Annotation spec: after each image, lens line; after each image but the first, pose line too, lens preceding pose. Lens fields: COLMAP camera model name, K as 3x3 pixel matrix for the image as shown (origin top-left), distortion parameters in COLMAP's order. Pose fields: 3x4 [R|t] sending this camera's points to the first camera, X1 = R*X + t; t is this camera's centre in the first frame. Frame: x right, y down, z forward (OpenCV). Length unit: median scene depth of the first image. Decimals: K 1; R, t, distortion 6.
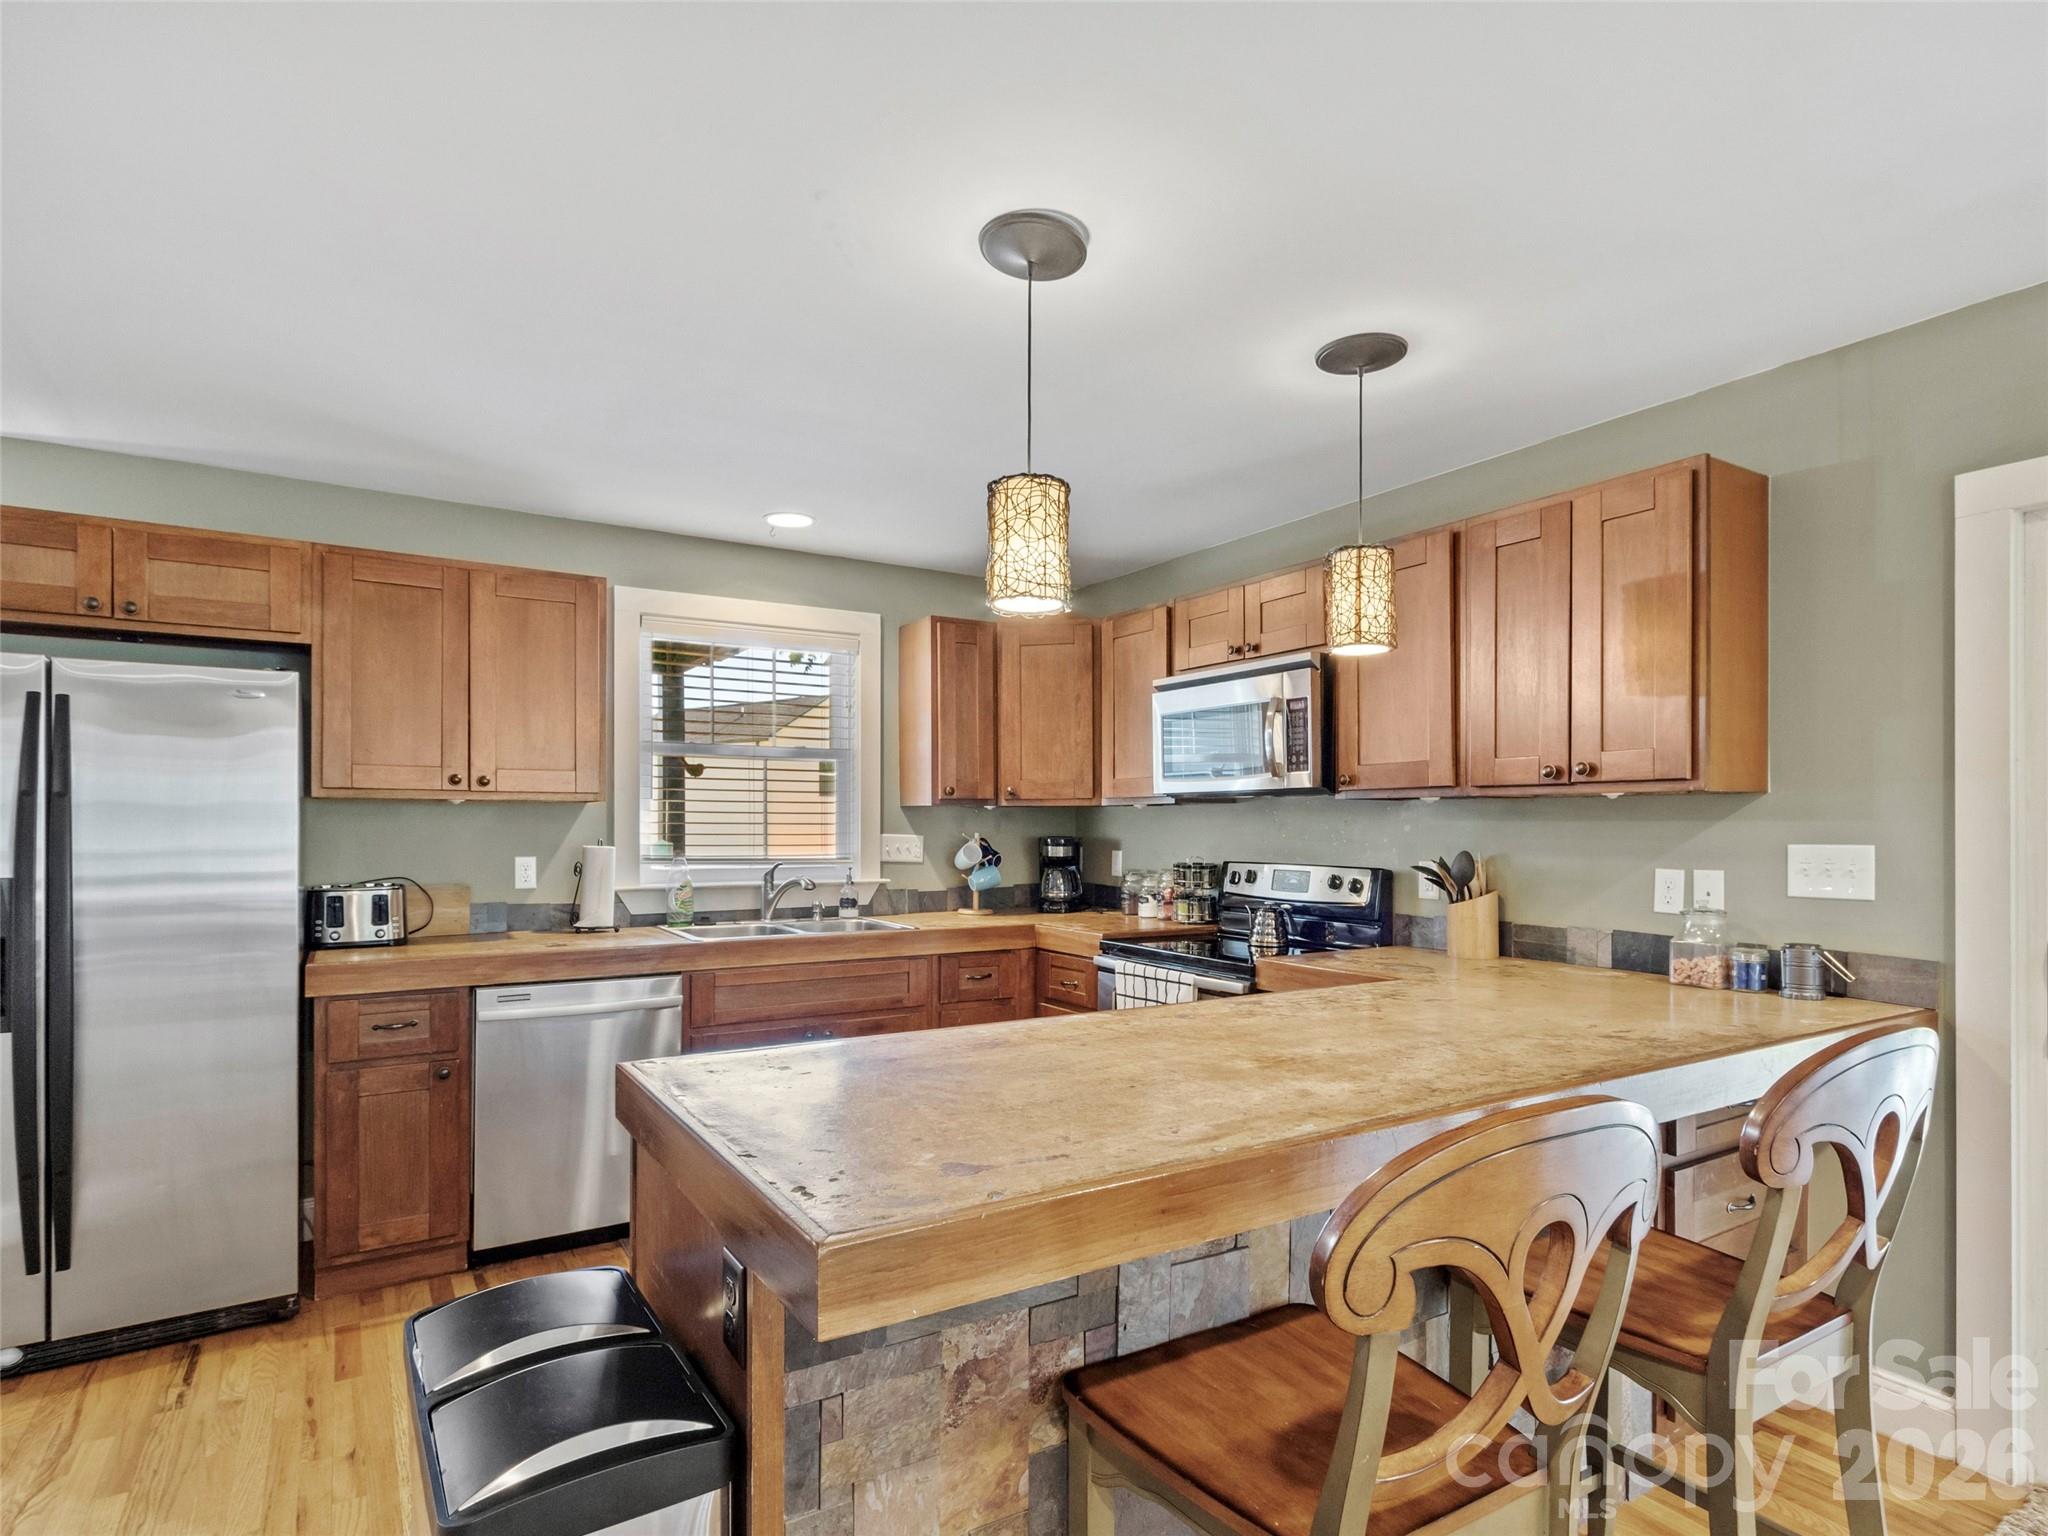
lens RADIAL K [[1076.3, 0, 1061.2], [0, 1076.3, 823.3], [0, 0, 1]] dist [0.004438, -0.002489]
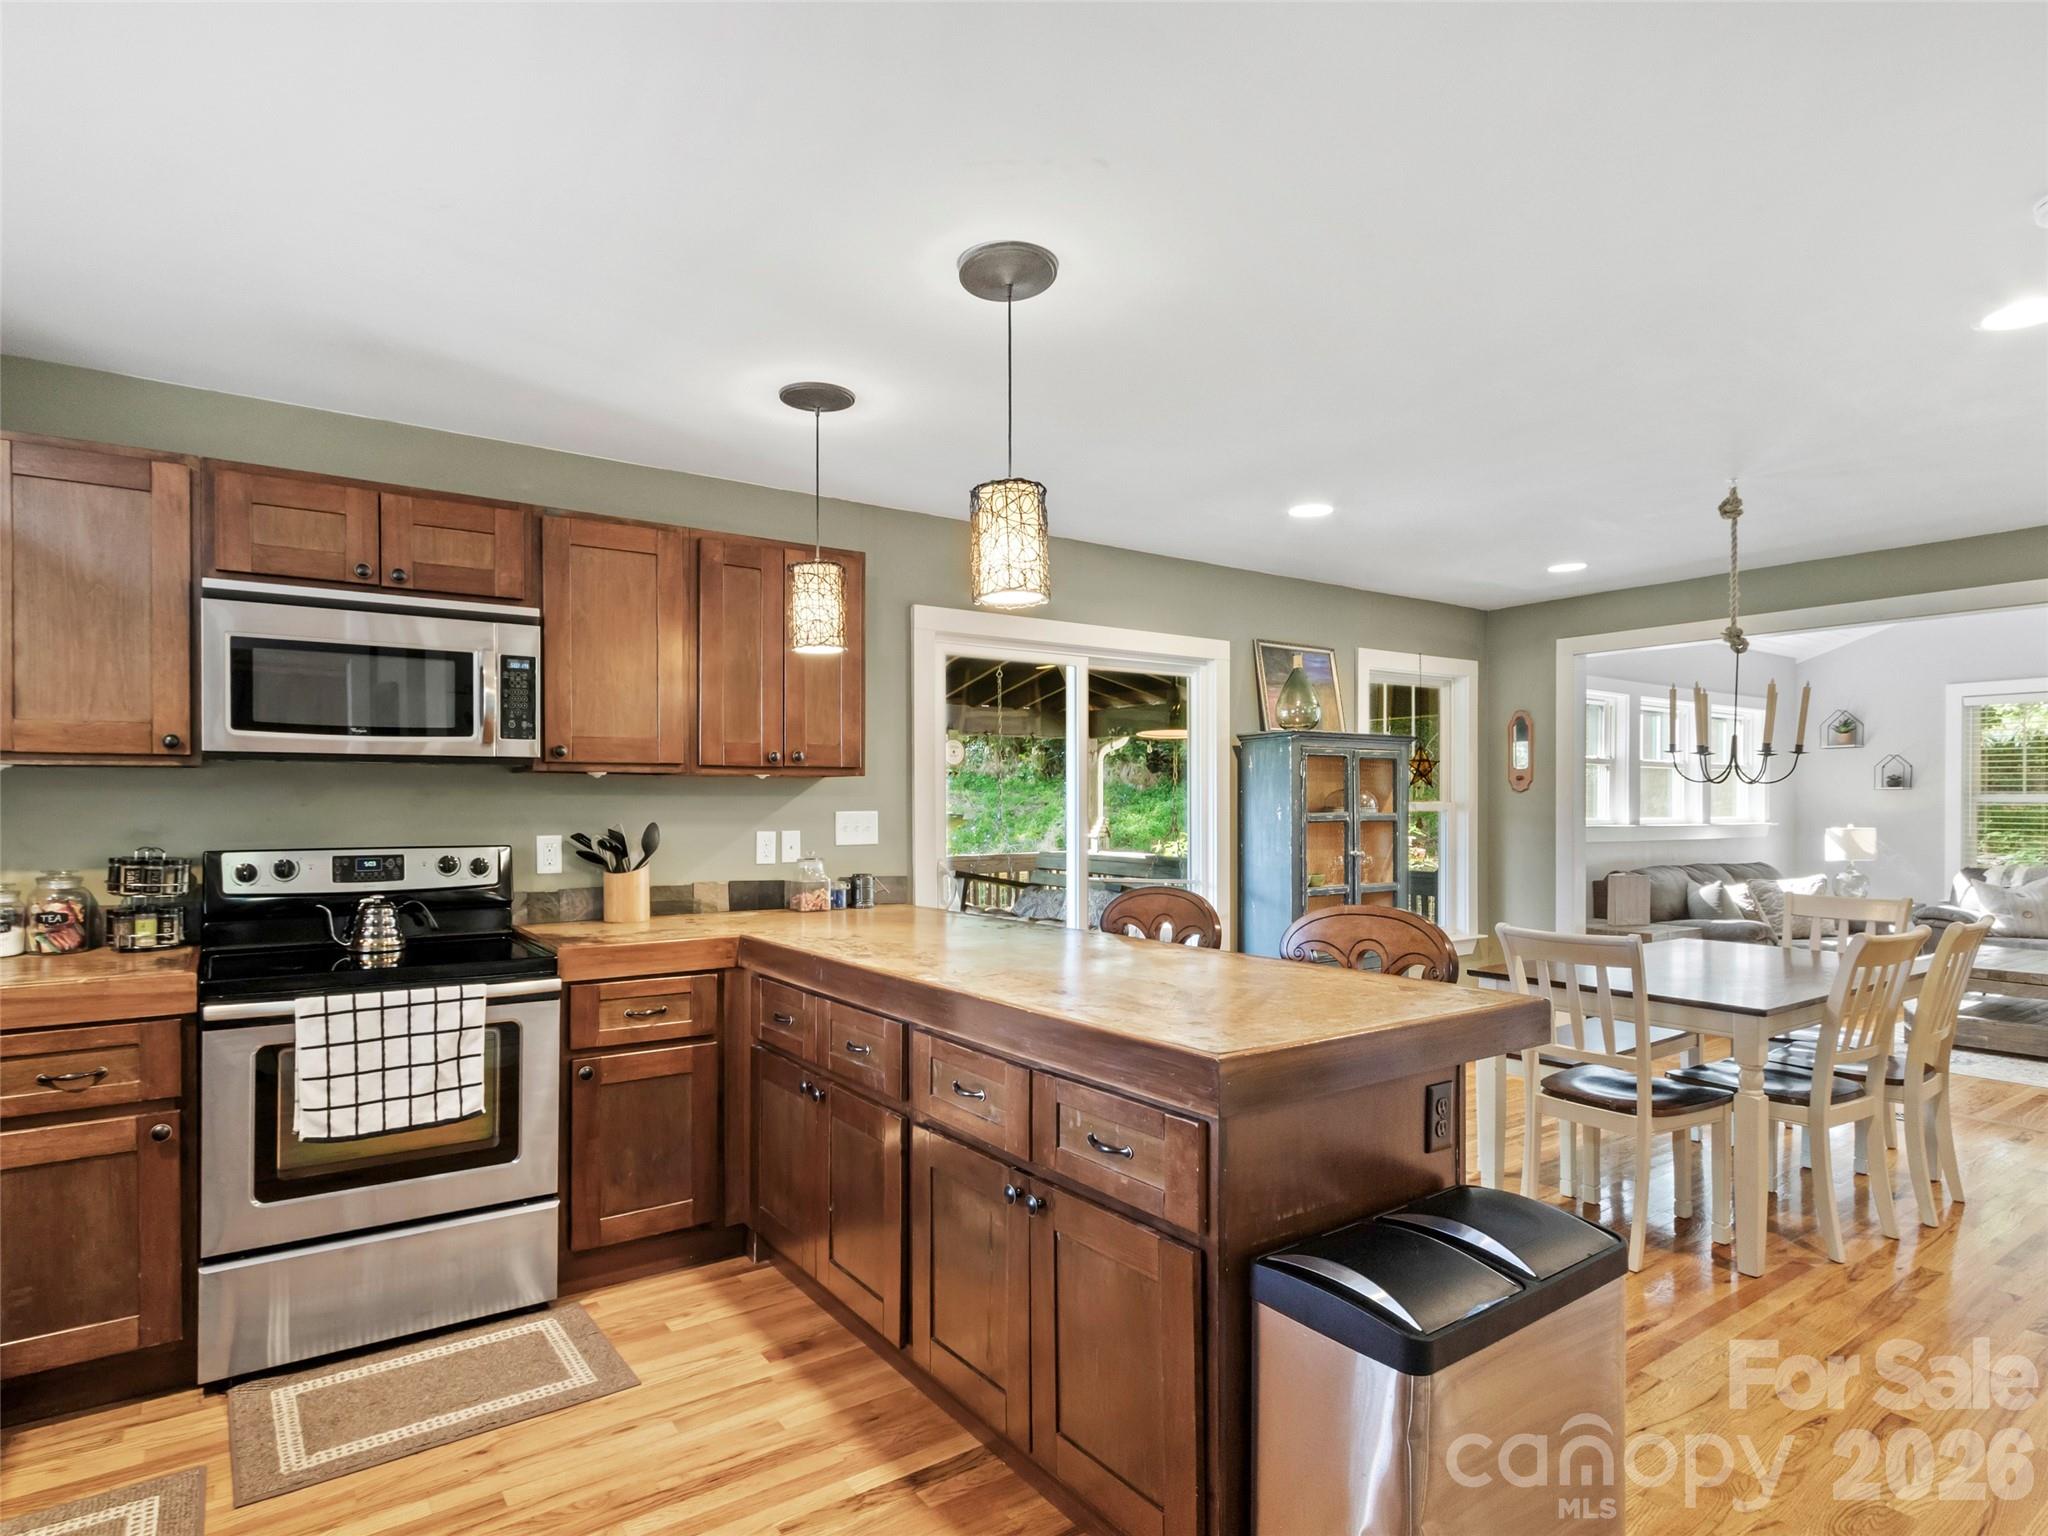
lens RADIAL K [[1076.3, 0, 996.6], [0, 1076.3, 805.9], [0, 0, 1]] dist [0.004438, -0.002489]
pose [[-0.017702, -0.007341, 0.999816, -0.635507], [-0.002636, 0.999970, 0.007295, -0.000266], [-0.999840, -0.002507, -0.017721, 0.581795]]
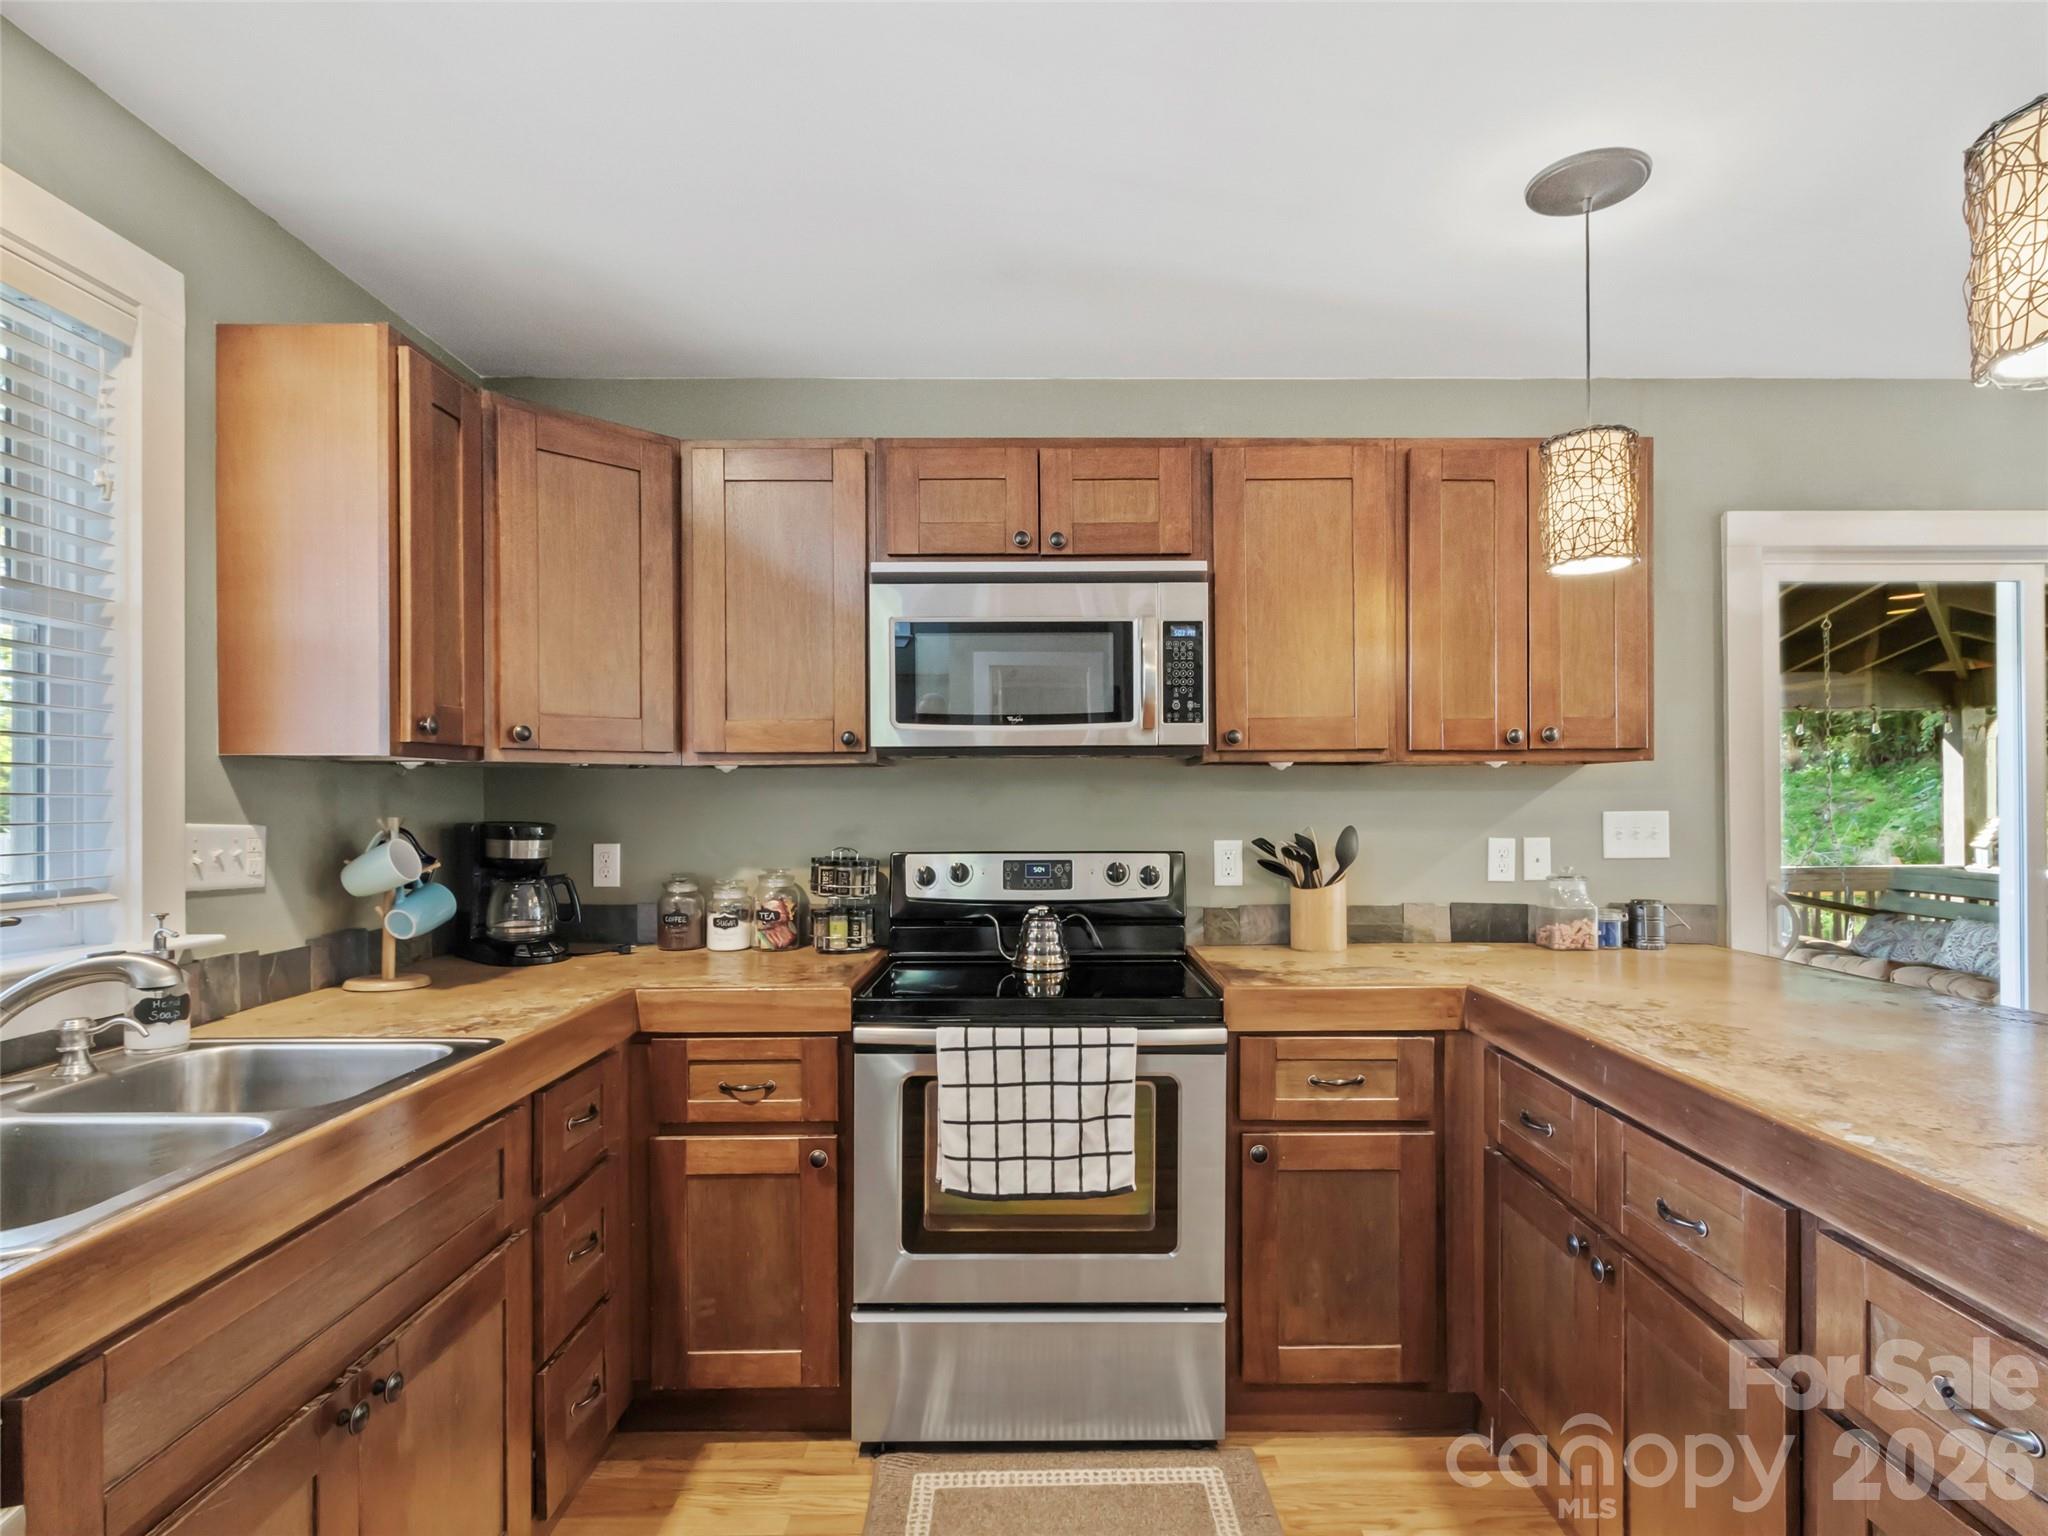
lens RADIAL K [[1076.3, 0, 1058.4], [0, 1076.3, 800.3], [0, 0, 1]] dist [0.004438, -0.002489]
pose [[0.543033, -0.005311, 0.839695, -0.409574], [0.004570, 0.999984, 0.003369, 0.001322], [-0.839699, 0.002008, 0.543048, 0.634268]]
